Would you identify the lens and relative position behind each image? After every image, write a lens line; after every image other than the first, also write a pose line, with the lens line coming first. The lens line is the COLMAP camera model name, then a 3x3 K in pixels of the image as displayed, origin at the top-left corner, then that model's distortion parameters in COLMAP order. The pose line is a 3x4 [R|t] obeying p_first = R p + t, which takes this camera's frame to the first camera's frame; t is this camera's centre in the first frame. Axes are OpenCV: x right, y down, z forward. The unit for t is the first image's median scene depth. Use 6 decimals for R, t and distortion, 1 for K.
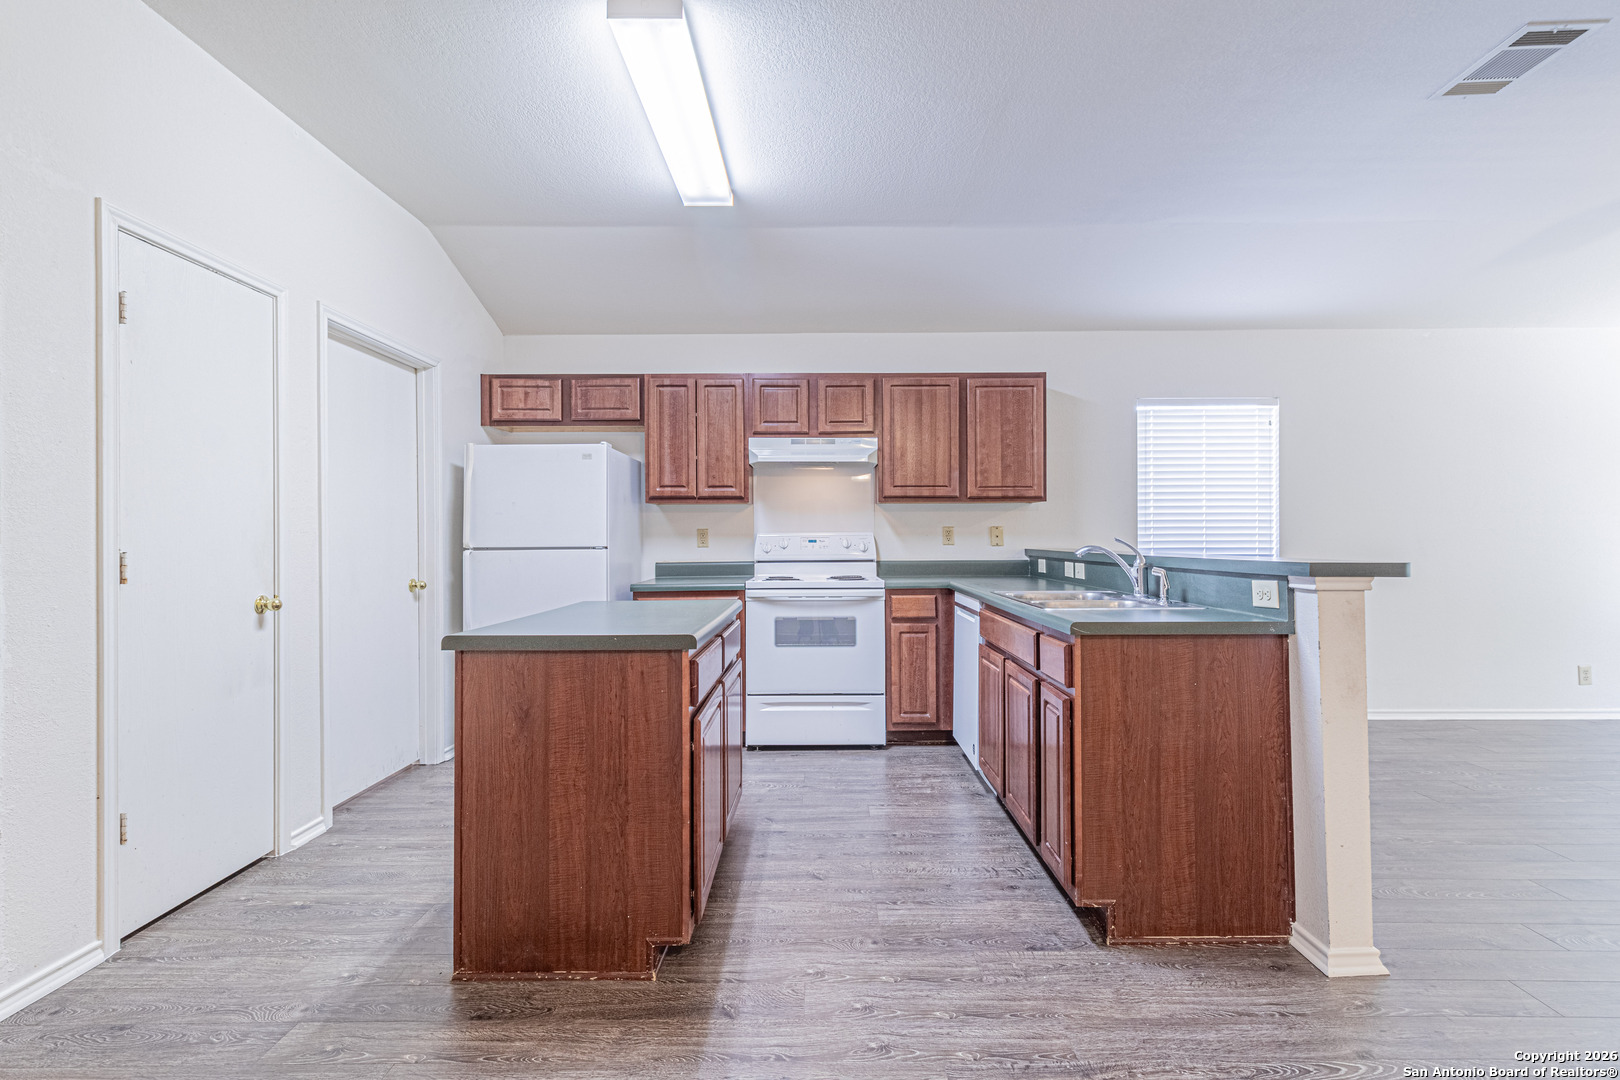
lens RADIAL K [[751.1, 0, 818.8], [0, 751.1, 533.7], [0, 0, 1]] dist [0.008480, 0.000363]
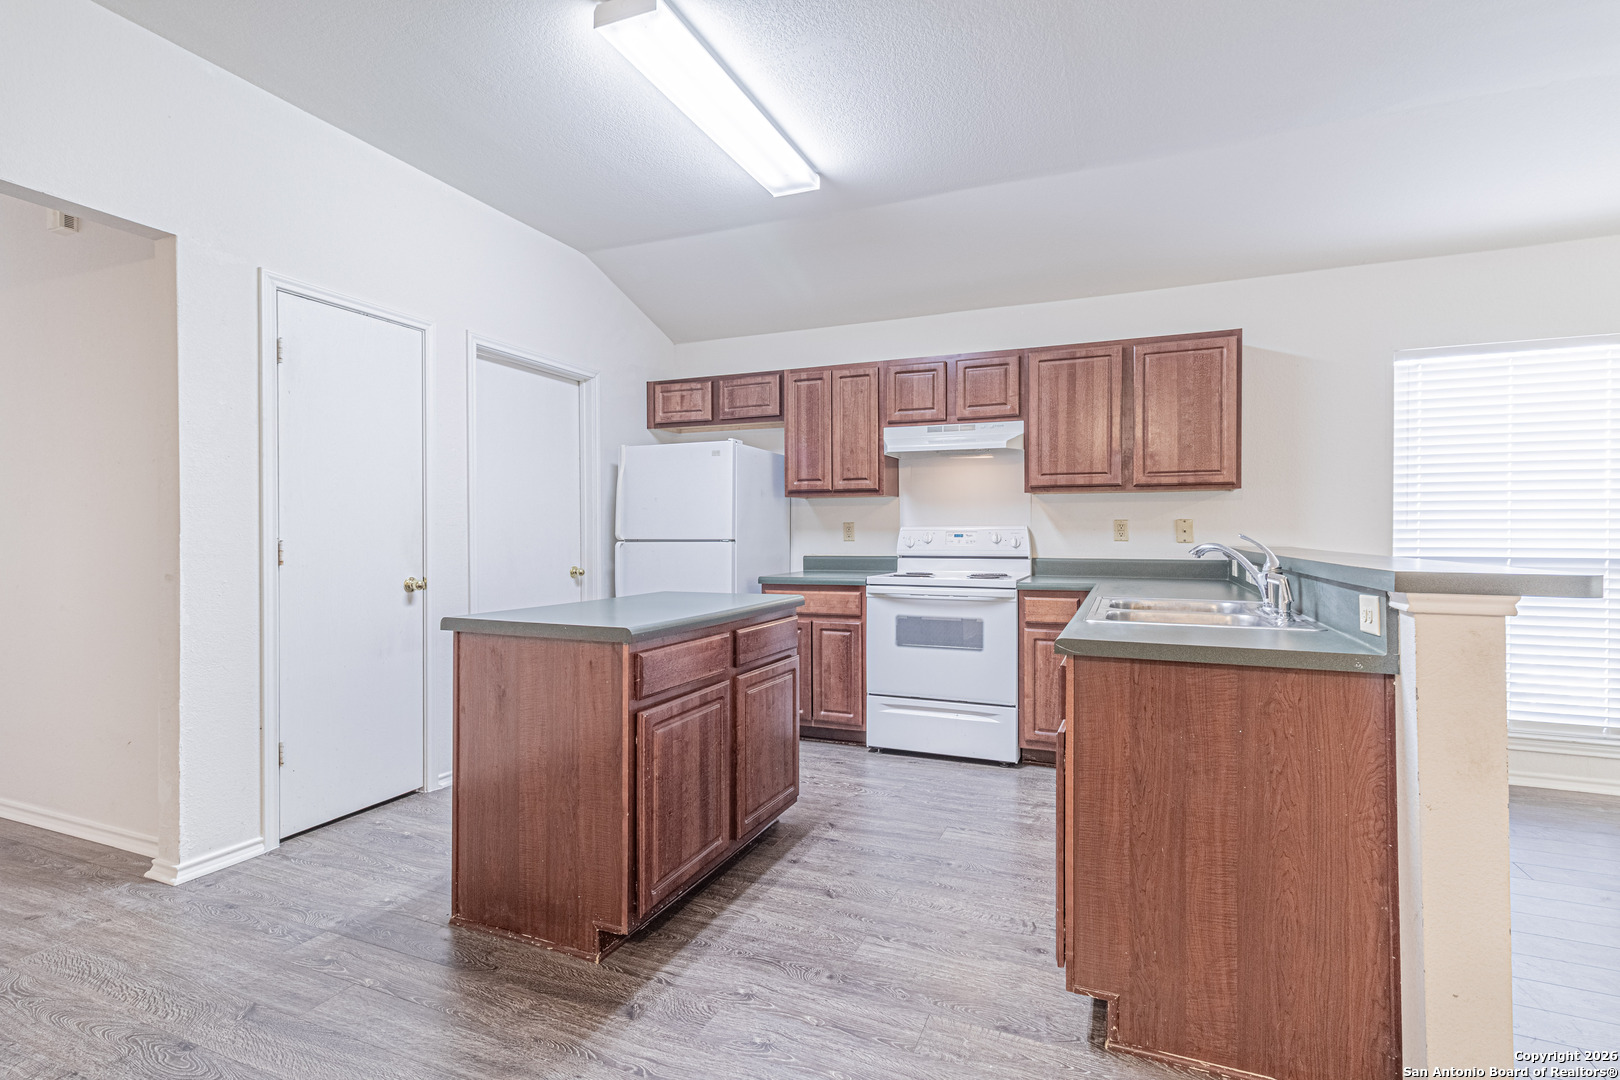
lens RADIAL K [[751.1, 0, 810.7], [0, 751.1, 534.8], [0, 0, 1]] dist [0.008480, 0.000363]
pose [[0.923710, 0.006258, -0.383040, 0.320624], [-0.002515, 0.999944, 0.010272, -0.000606], [0.383083, -0.008525, 0.923674, 0.124730]]
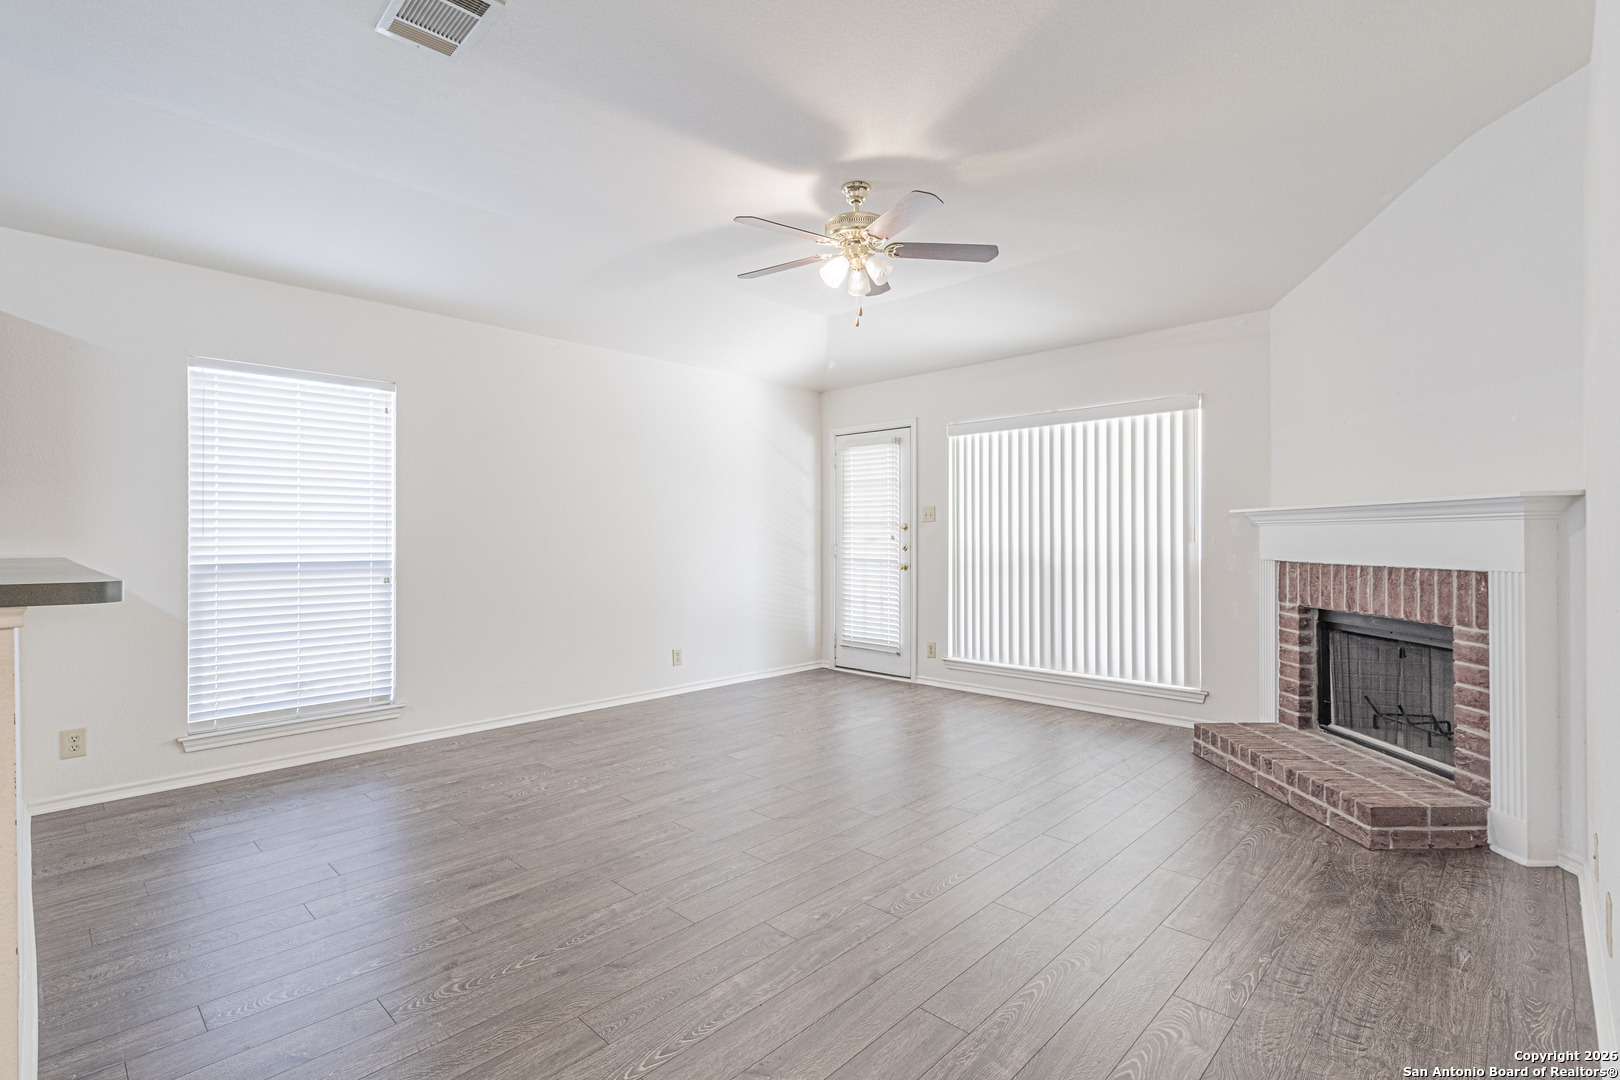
lens RADIAL K [[751.1, 0, 828.0], [0, 751.1, 540.5], [0, 0, 1]] dist [0.008480, 0.000363]
pose [[0.689638, -0.002639, 0.724150, 0.545192], [-0.002175, 0.999981, 0.005716, -0.003261], [-0.724151, -0.005517, 0.689619, 0.044018]]
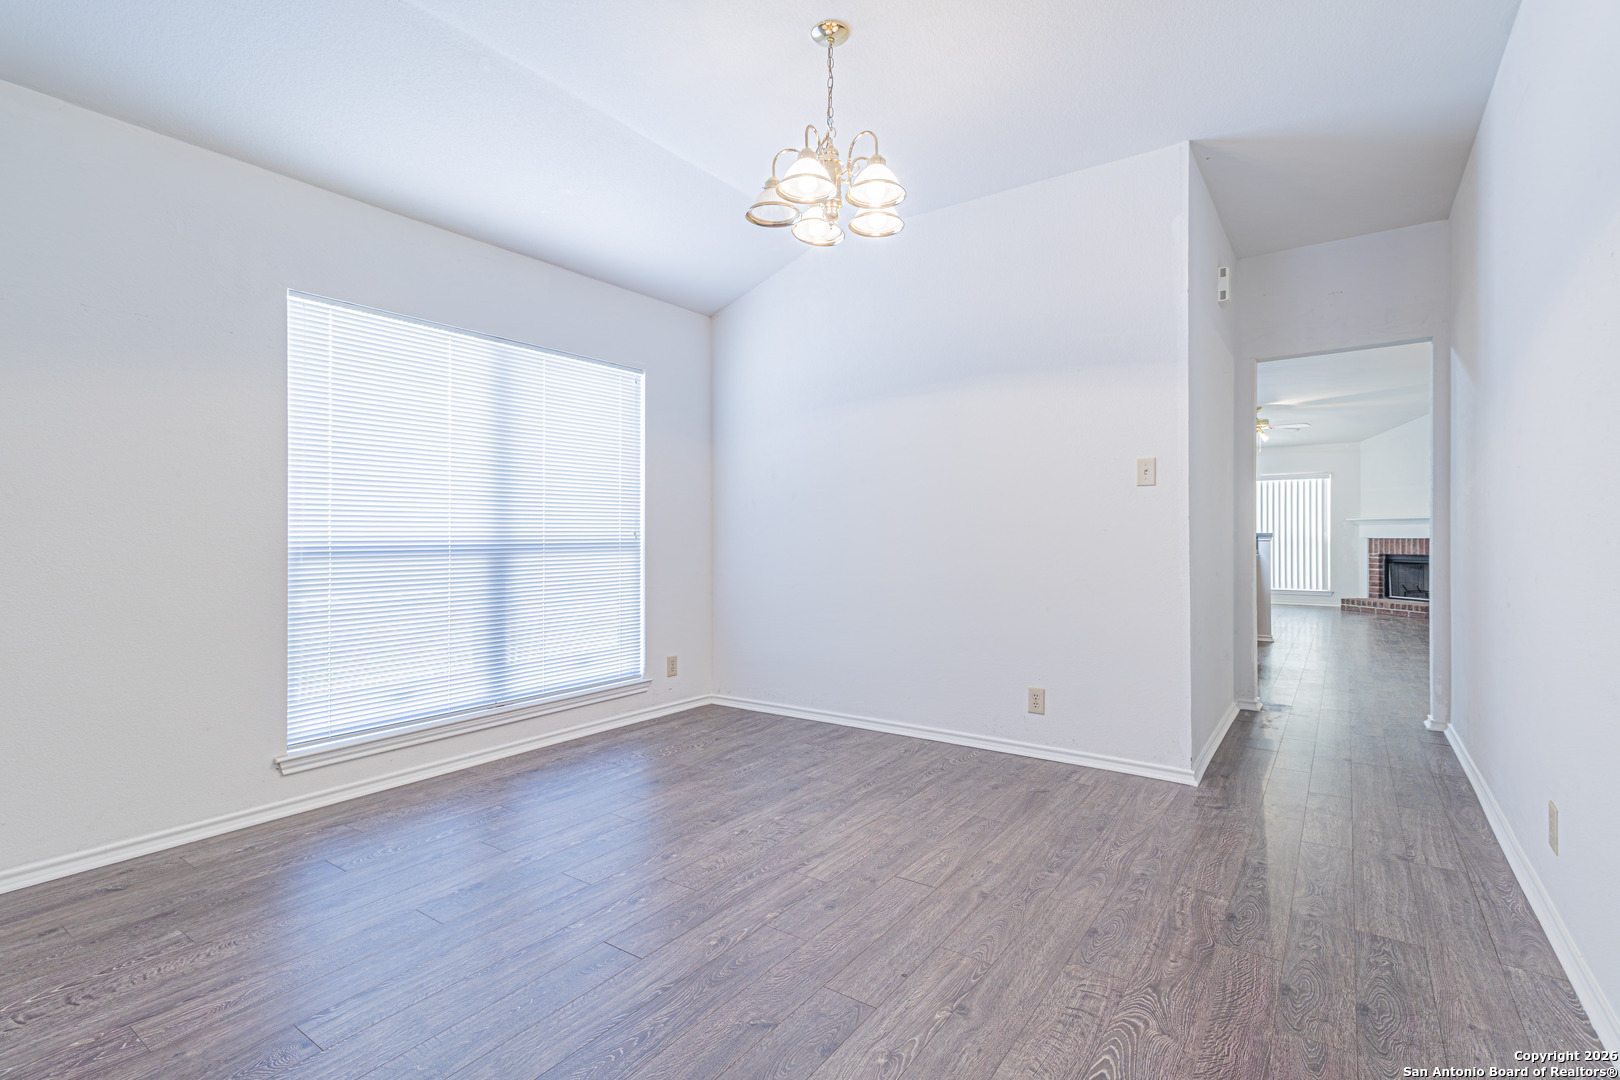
lens RADIAL K [[751.1, 0, 811.0], [0, 751.1, 521.6], [0, 0, 1]] dist [0.008480, 0.000363]
pose [[0.584326, 0.028343, 0.811024, -2.808494], [-0.019510, 0.999592, -0.020876, 0.098386], [-0.811284, -0.003625, 0.584640, 0.489198]]
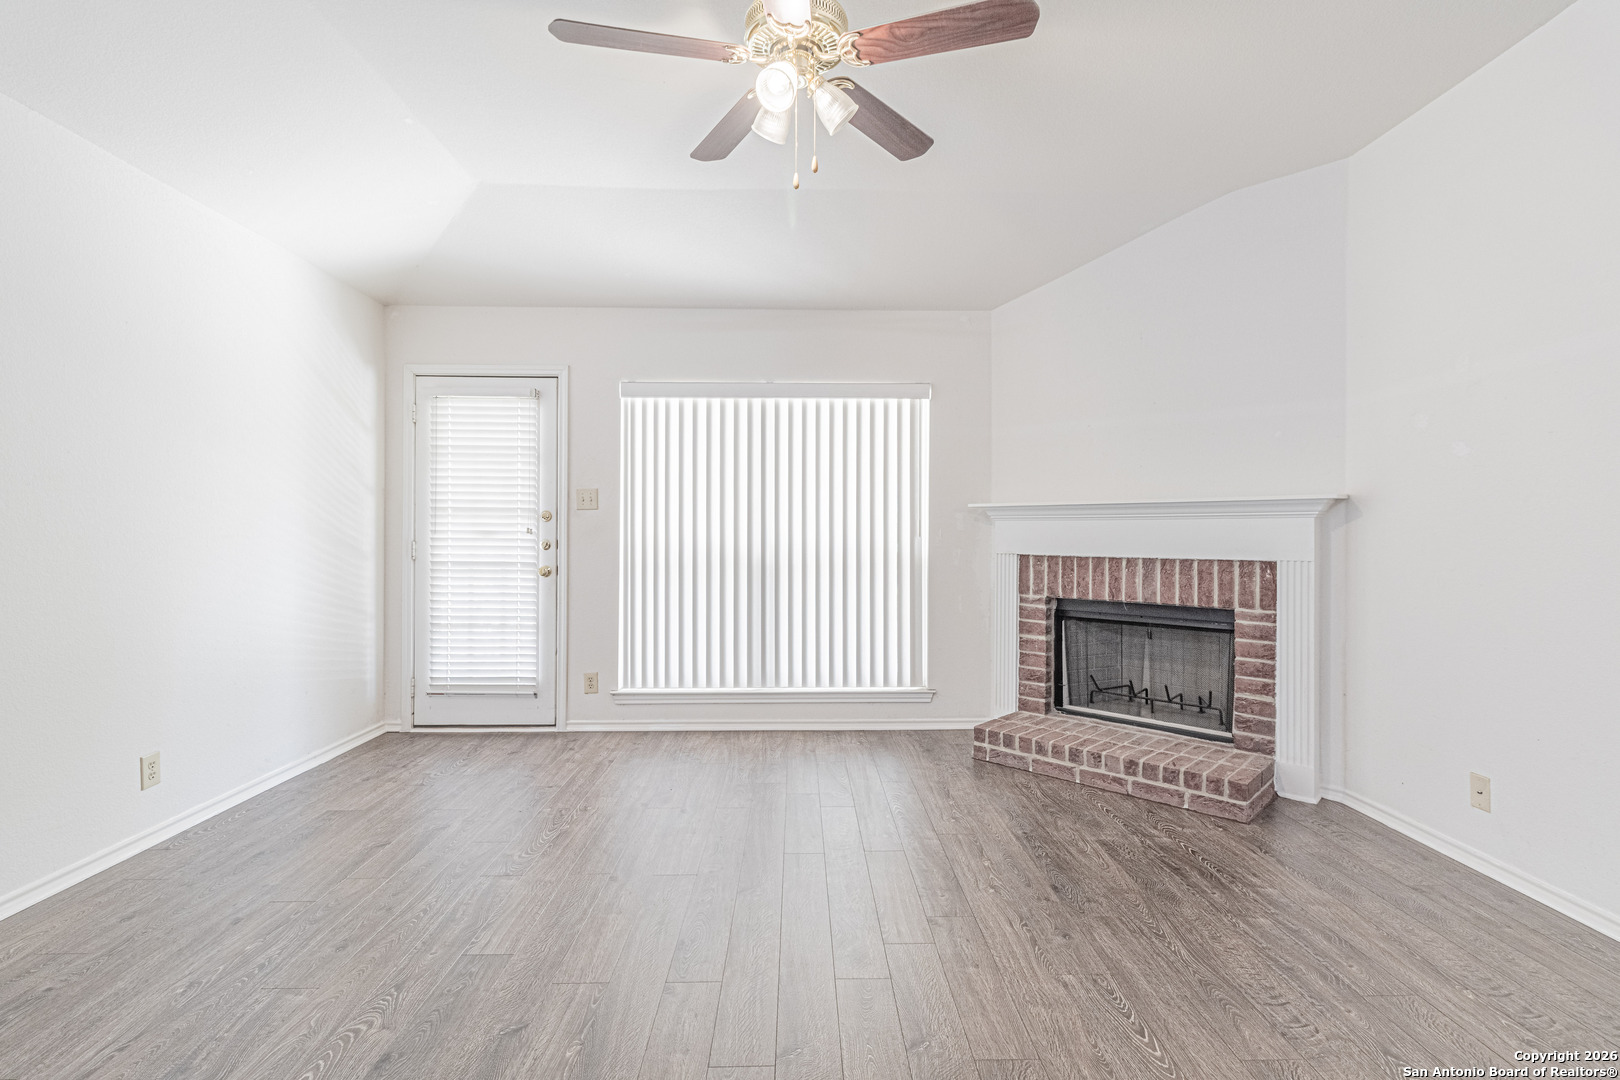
lens RADIAL K [[751.1, 0, 798.6], [0, 751.1, 527.3], [0, 0, 1]] dist [0.008480, 0.000363]
pose [[-0.015887, 0.004820, 0.999862, 0.708911], [-0.005473, 0.999973, -0.004907, -0.001675], [-0.999859, -0.005550, -0.015860, 0.906816]]
